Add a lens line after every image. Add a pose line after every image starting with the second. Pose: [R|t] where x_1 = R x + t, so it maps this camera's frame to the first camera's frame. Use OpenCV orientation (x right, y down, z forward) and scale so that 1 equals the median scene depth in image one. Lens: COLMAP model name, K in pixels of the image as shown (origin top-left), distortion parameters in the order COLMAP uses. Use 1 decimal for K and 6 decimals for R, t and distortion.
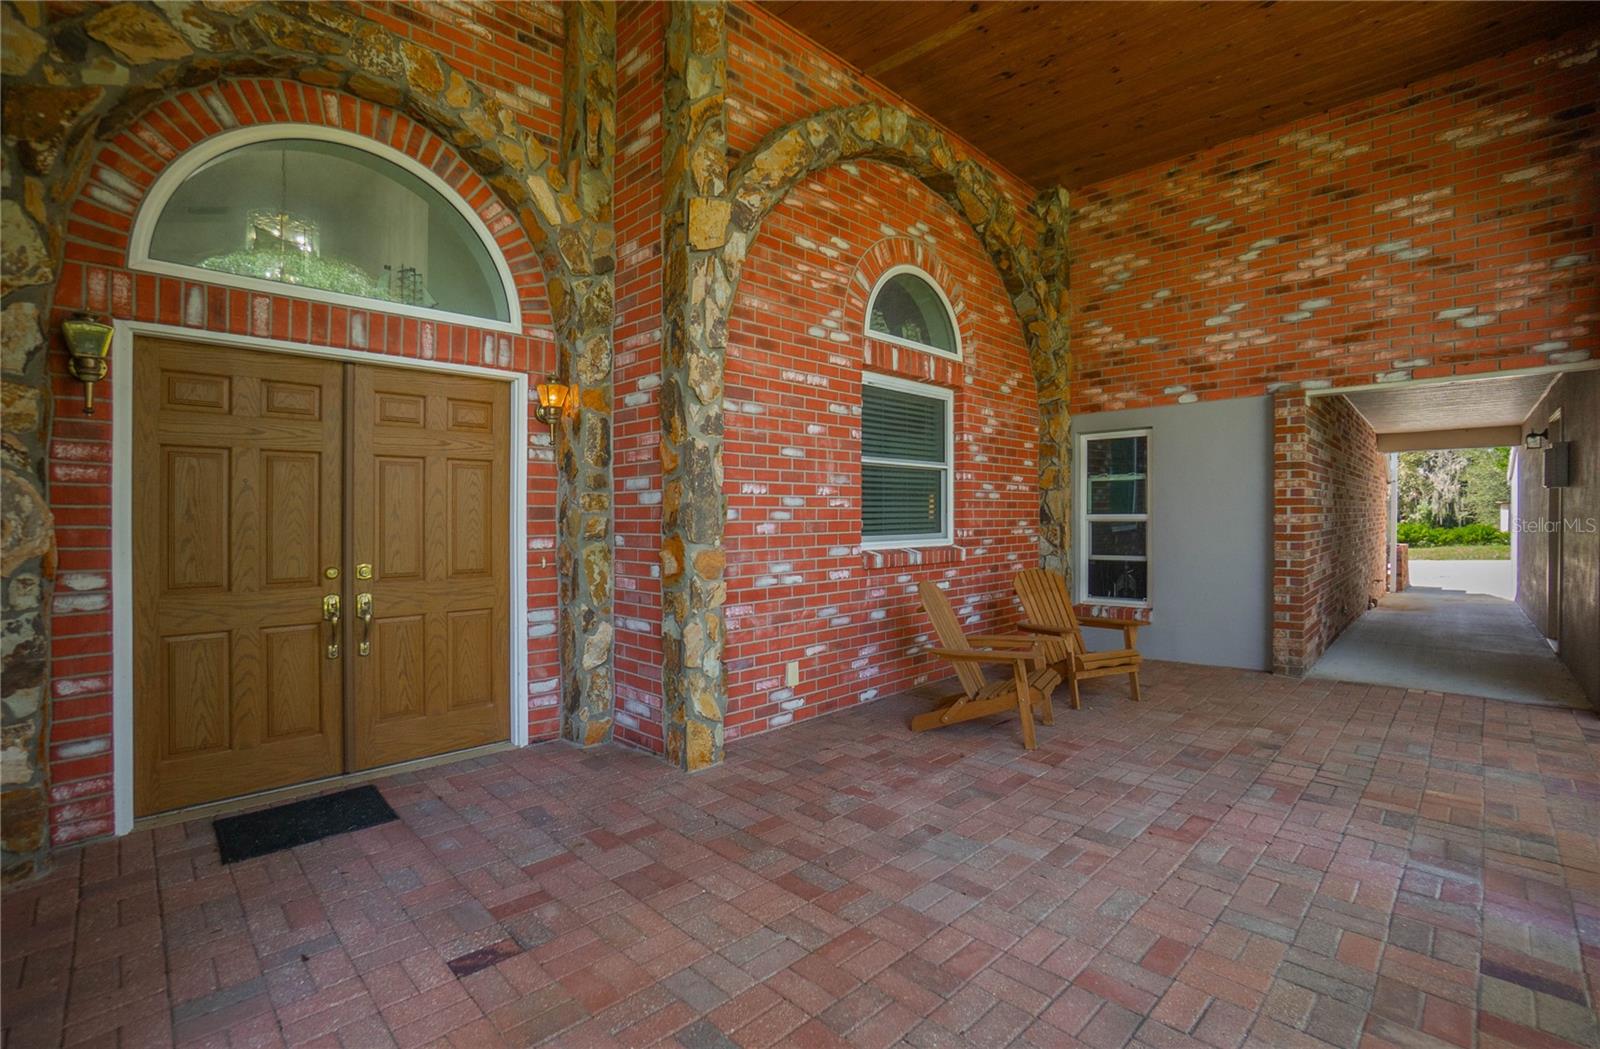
lens RADIAL K [[725.4, 0, 800.0], [0, 725.4, 524.5], [0, 0, 1]] dist [-0.037755, 0.000483]
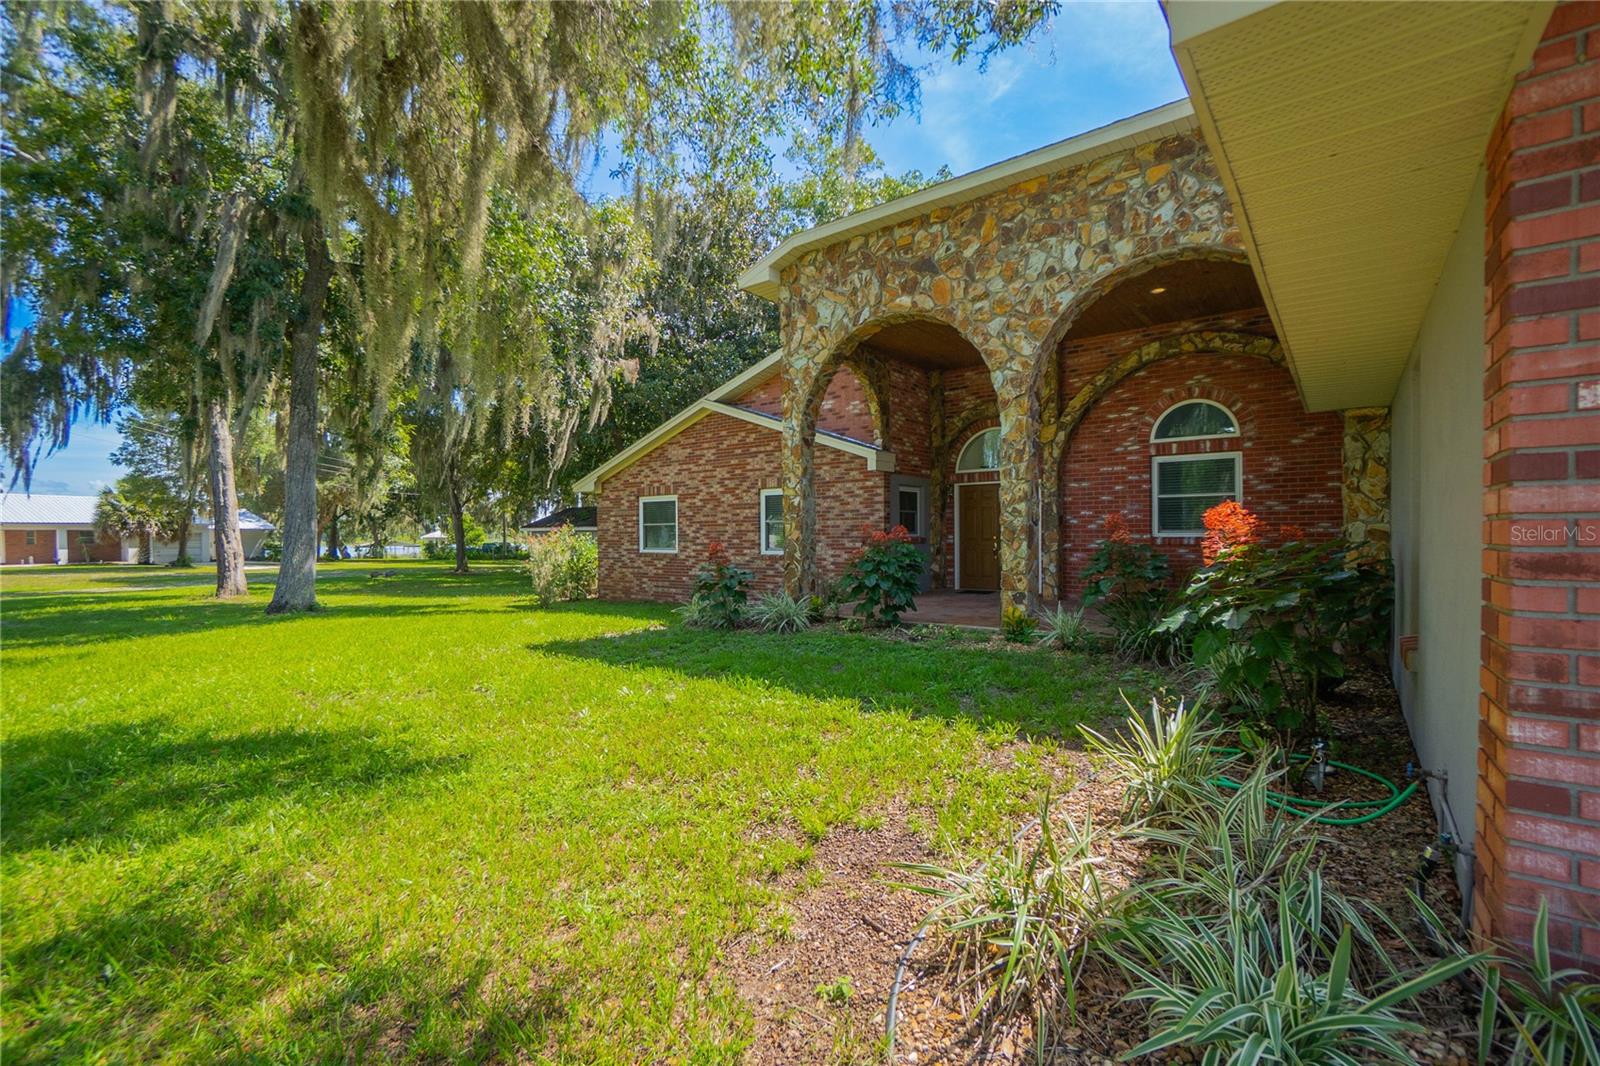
lens RADIAL K [[717.8, 0, 795.1], [0, 717.8, 545.6], [0, 0, 1]] dist [-0.061644, 0.023449]
pose [[0.088426, 0.024534, -0.995781, 2.449932], [-0.001756, 0.999699, 0.024475, 0.012637], [0.996081, -0.000416, 0.088442, -0.355519]]
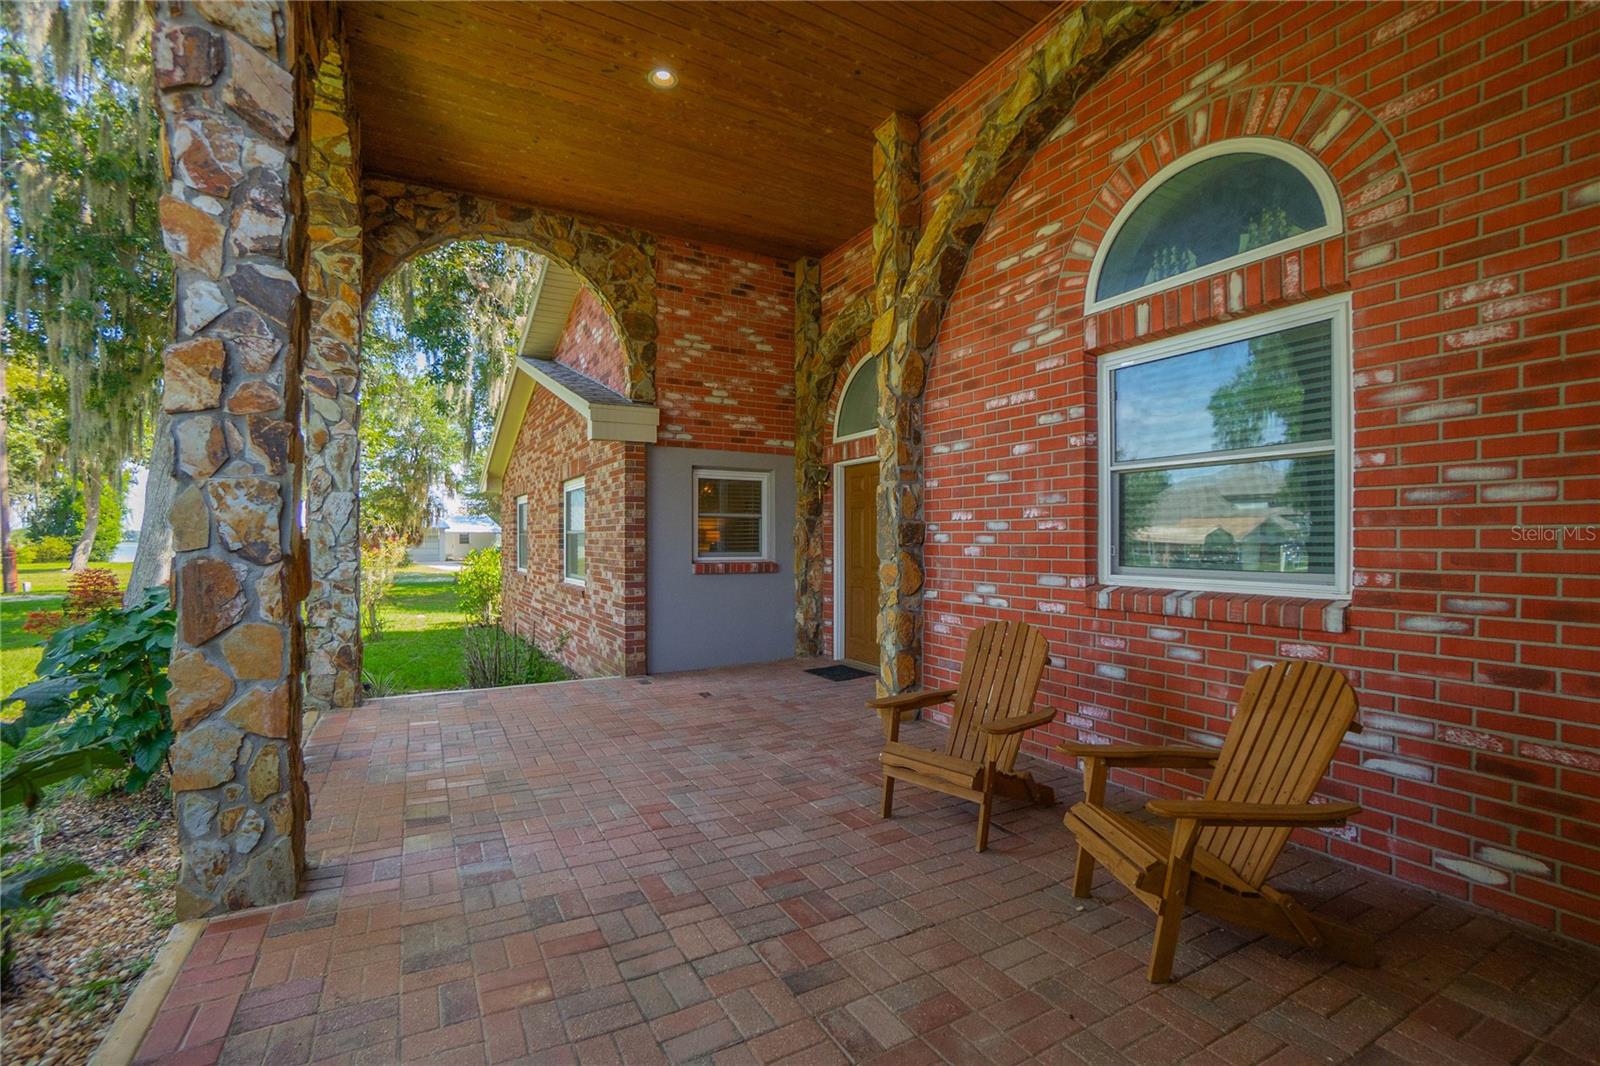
lens RADIAL K [[722.2, 0, 779.9], [0, 722.2, 528.2], [0, 0, 1]] dist [-0.023198, 0.000418]
pose [[-0.304381, -0.004173, -0.952541, 1.040303], [-0.004402, 0.999986, -0.002974, -0.023832], [0.952540, 0.003287, -0.304395, 1.008398]]
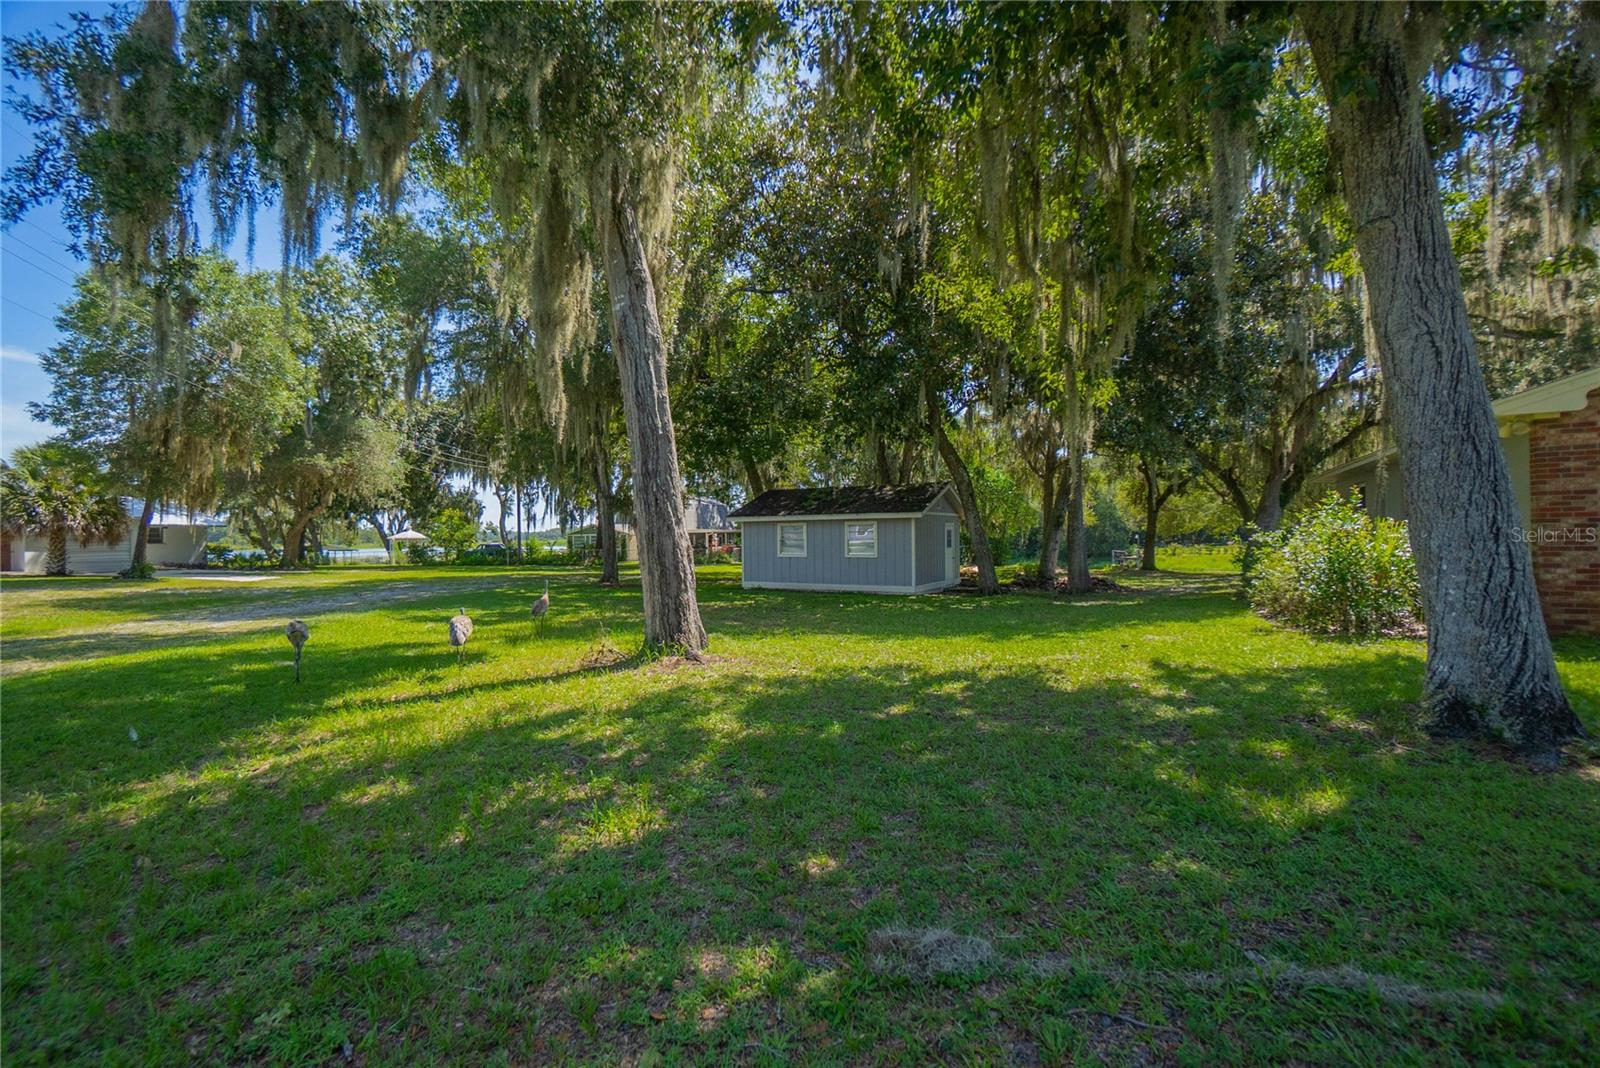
lens RADIAL K [[714.3, 0, 768.9], [0, 714.3, 552.5], [0, 0, 1]] dist [-0.064263, 0.019573]
pose [[0.237305, 0.028952, -0.971004, -0.205948], [0.001145, 0.999547, 0.030083, 0.130257], [0.971434, -0.008251, 0.237164, -3.656732]]
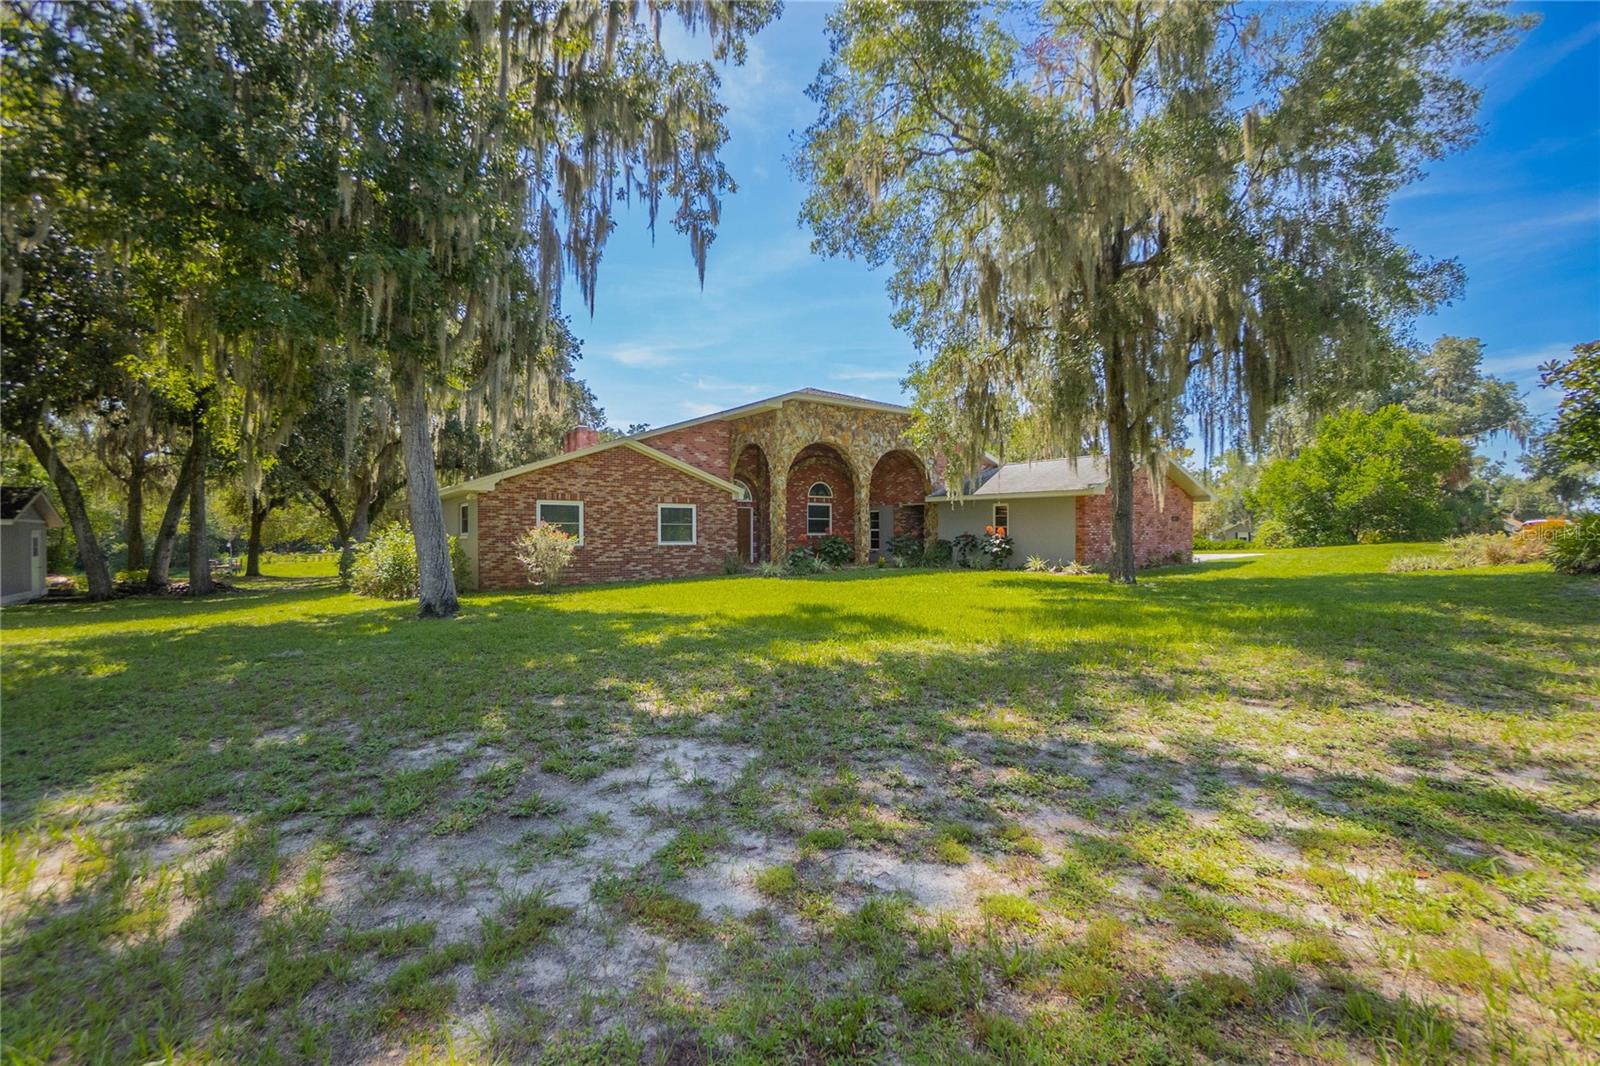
lens RADIAL K [[722.2, 0, 779.9], [0, 722.2, 528.2], [0, 0, 1]] dist [-0.023198, 0.000418]
pose [[0.984890, 0.005177, -0.173103, 0.929555], [-0.008912, 0.999744, -0.020805, 0.110678], [0.172951, 0.022034, 0.984684, -5.023384]]
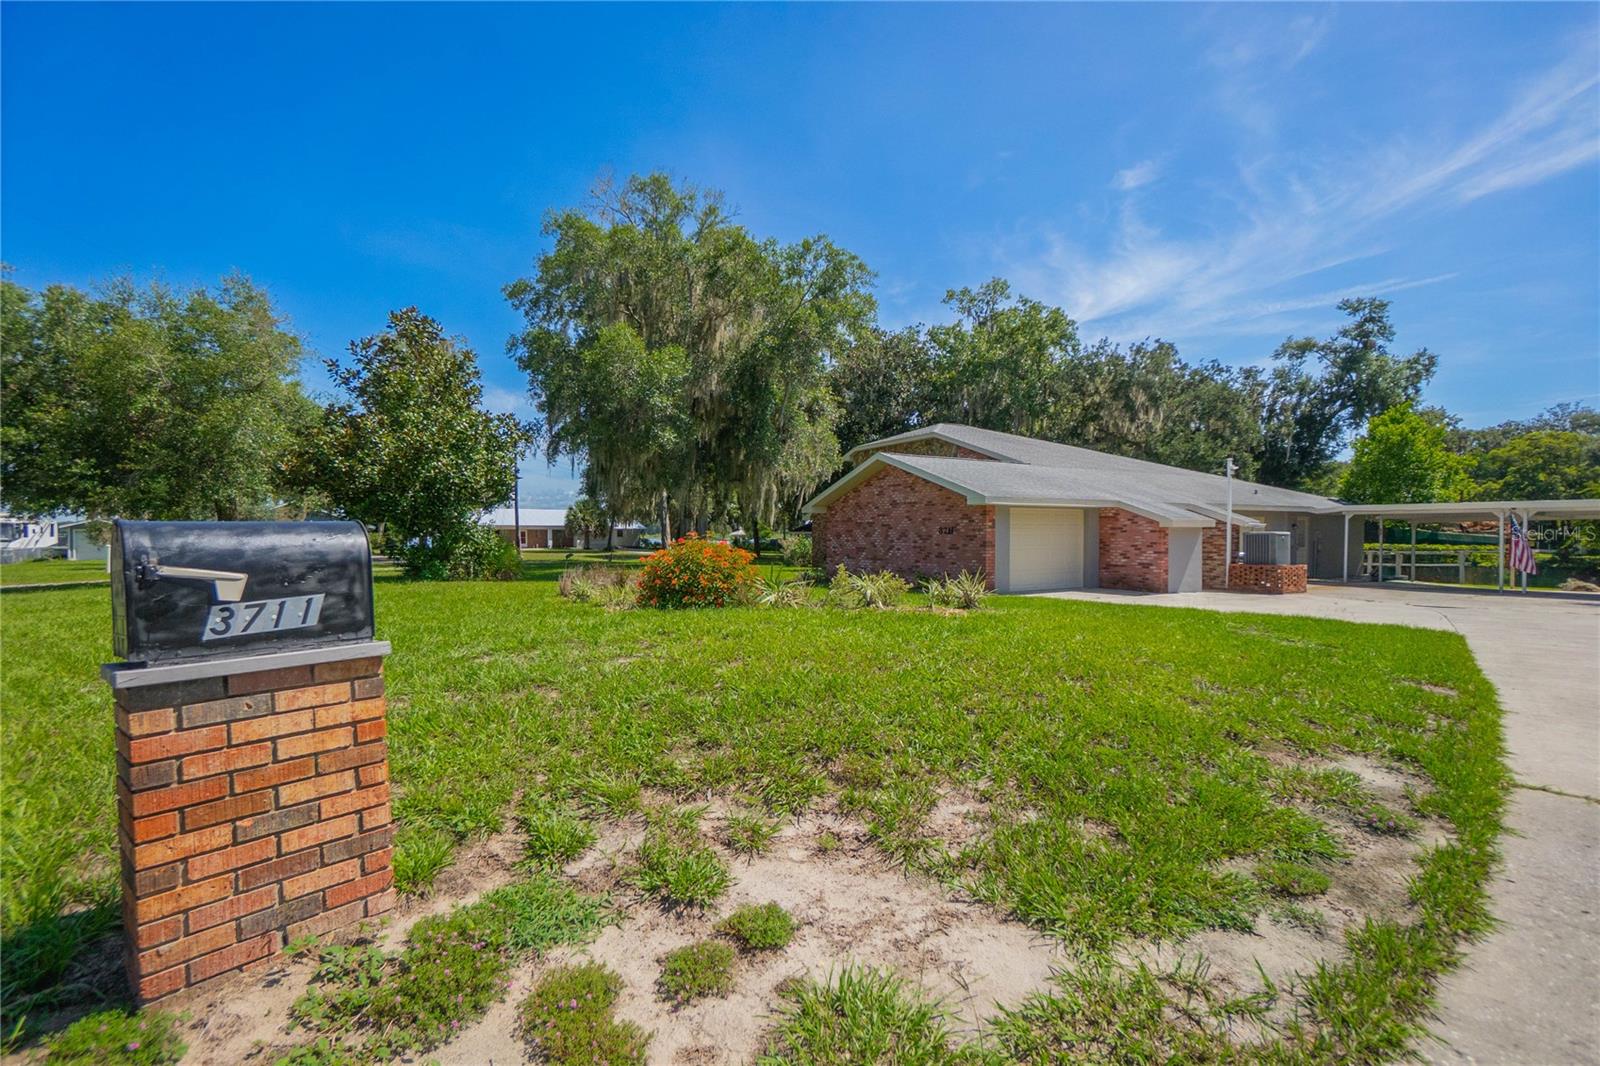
lens RADIAL K [[717.8, 0, 795.1], [0, 717.8, 545.6], [0, 0, 1]] dist [-0.061644, 0.023449]
pose [[-0.292307, 0.027856, -0.955919, 7.256884], [-0.007144, 0.999484, 0.031310, -0.148319], [0.956298, 0.015981, -0.291957, 1.379192]]
